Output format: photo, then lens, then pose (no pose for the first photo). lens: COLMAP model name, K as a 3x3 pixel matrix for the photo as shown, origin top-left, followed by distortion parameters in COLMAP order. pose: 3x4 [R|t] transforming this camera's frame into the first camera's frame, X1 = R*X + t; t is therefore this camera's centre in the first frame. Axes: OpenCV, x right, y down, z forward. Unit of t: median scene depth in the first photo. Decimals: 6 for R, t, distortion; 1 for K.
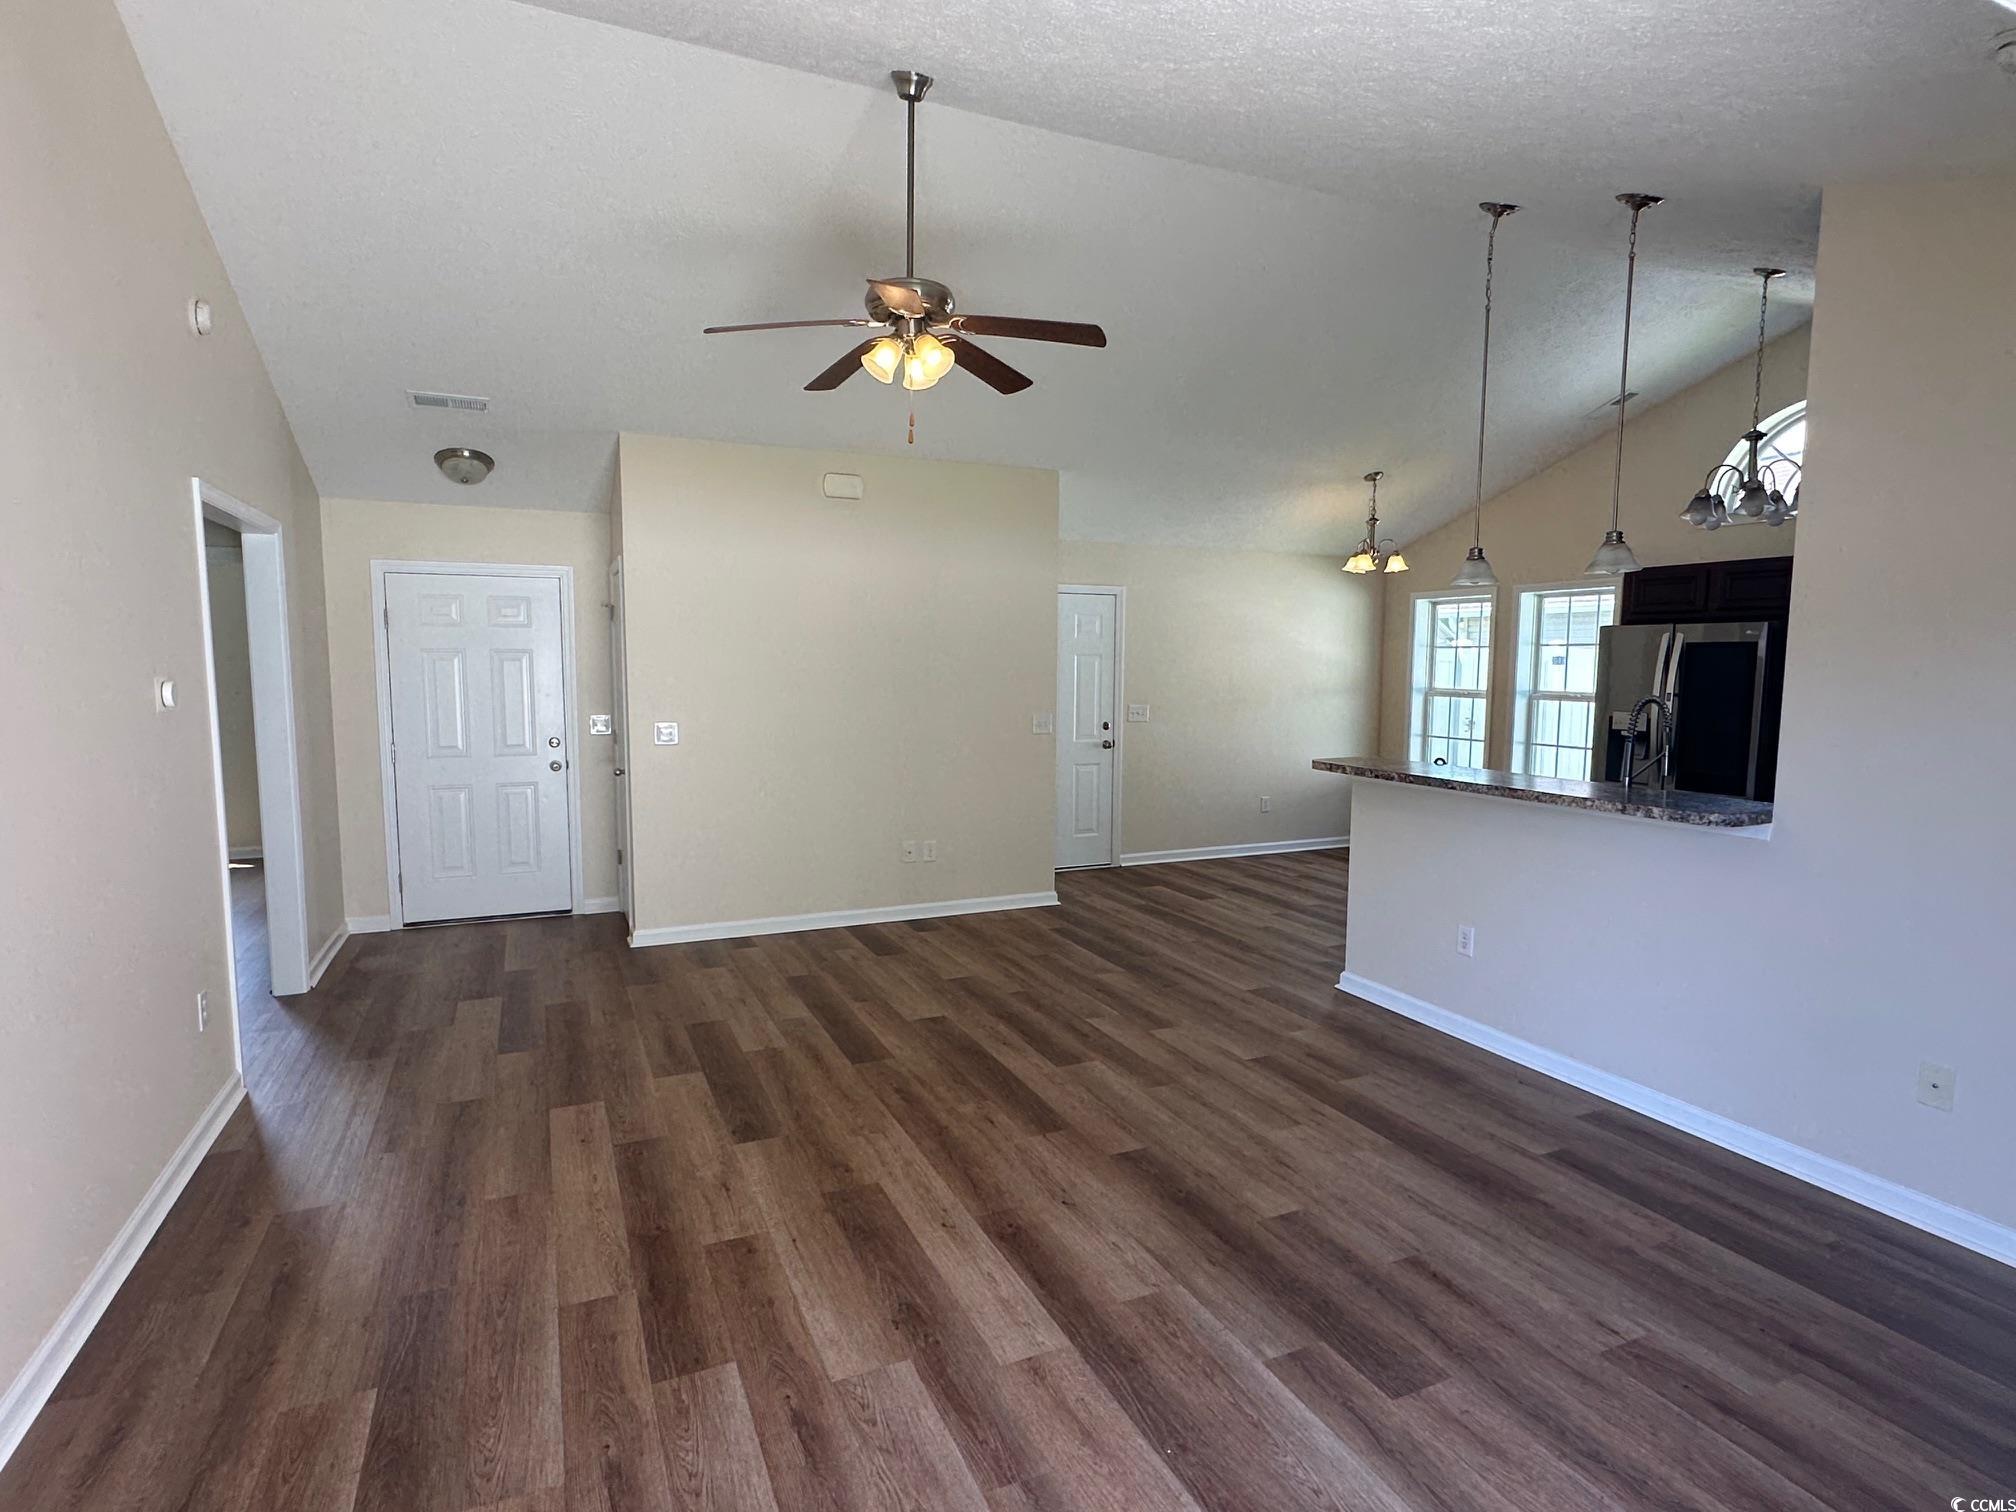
lens RADIAL K [[1038.2, 0, 1008.0], [0, 1038.2, 756.0], [0, 0, 1]] dist [-0.000261, -0.000143]
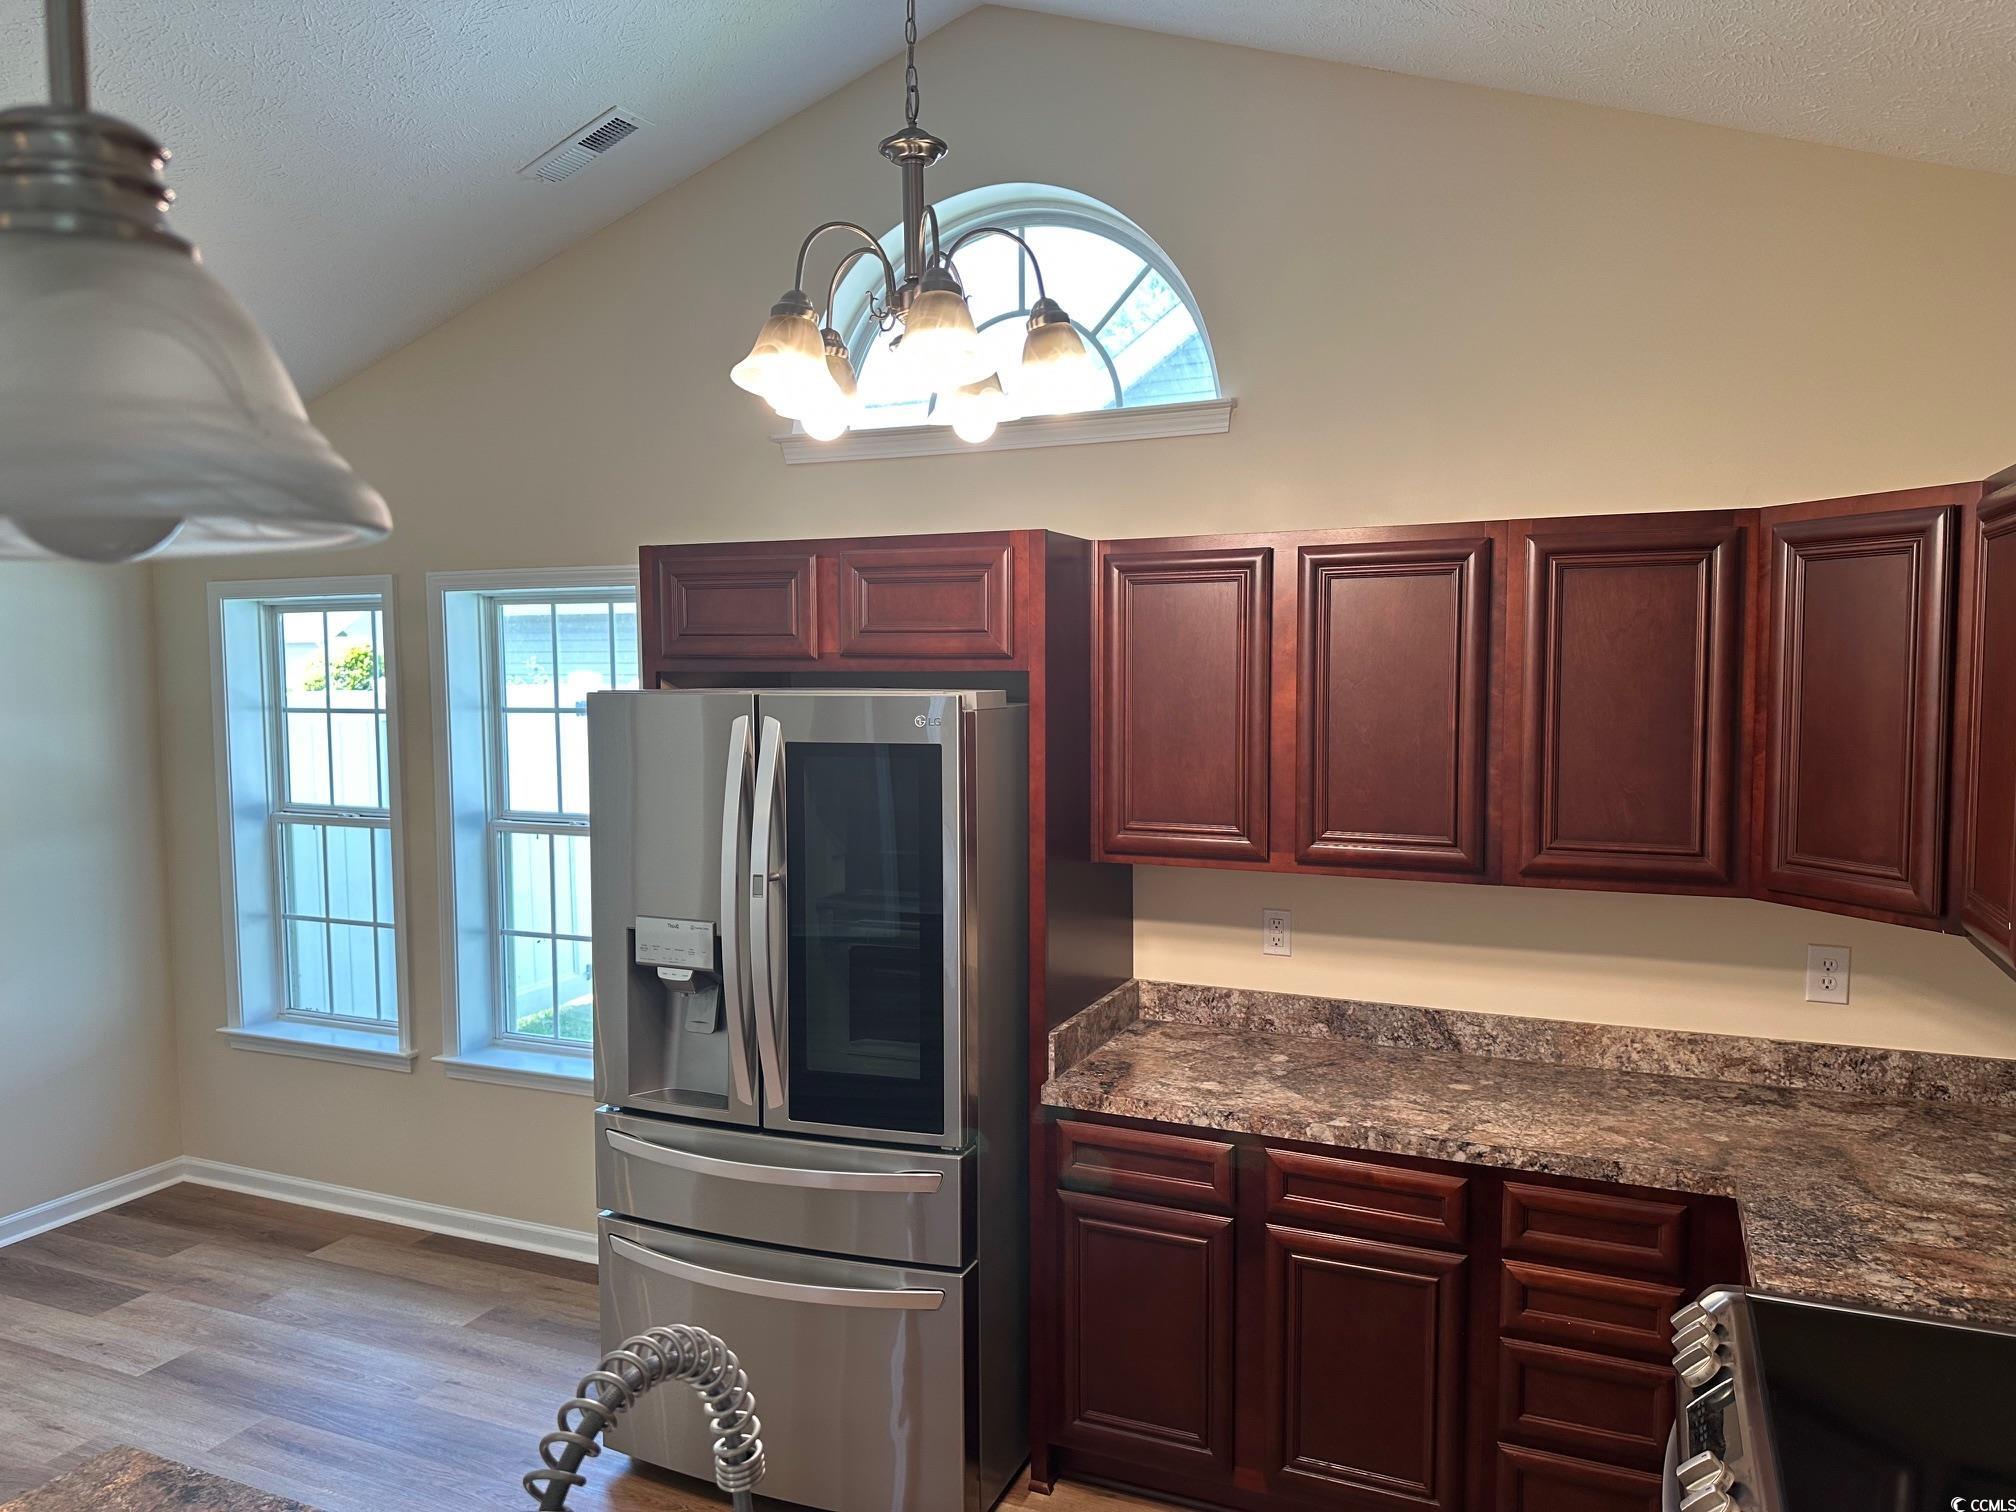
lens RADIAL K [[1411.1, 0, 1008.0], [0, 1411.1, 756.0], [0, 0, 1]] dist [-0.003203, -0.001024]
pose [[0.743273, -0.051988, 0.666965, 0.279592], [0.061282, 0.998075, 0.009503, -0.082172], [-0.666175, 0.033810, 0.745029, 0.425597]]
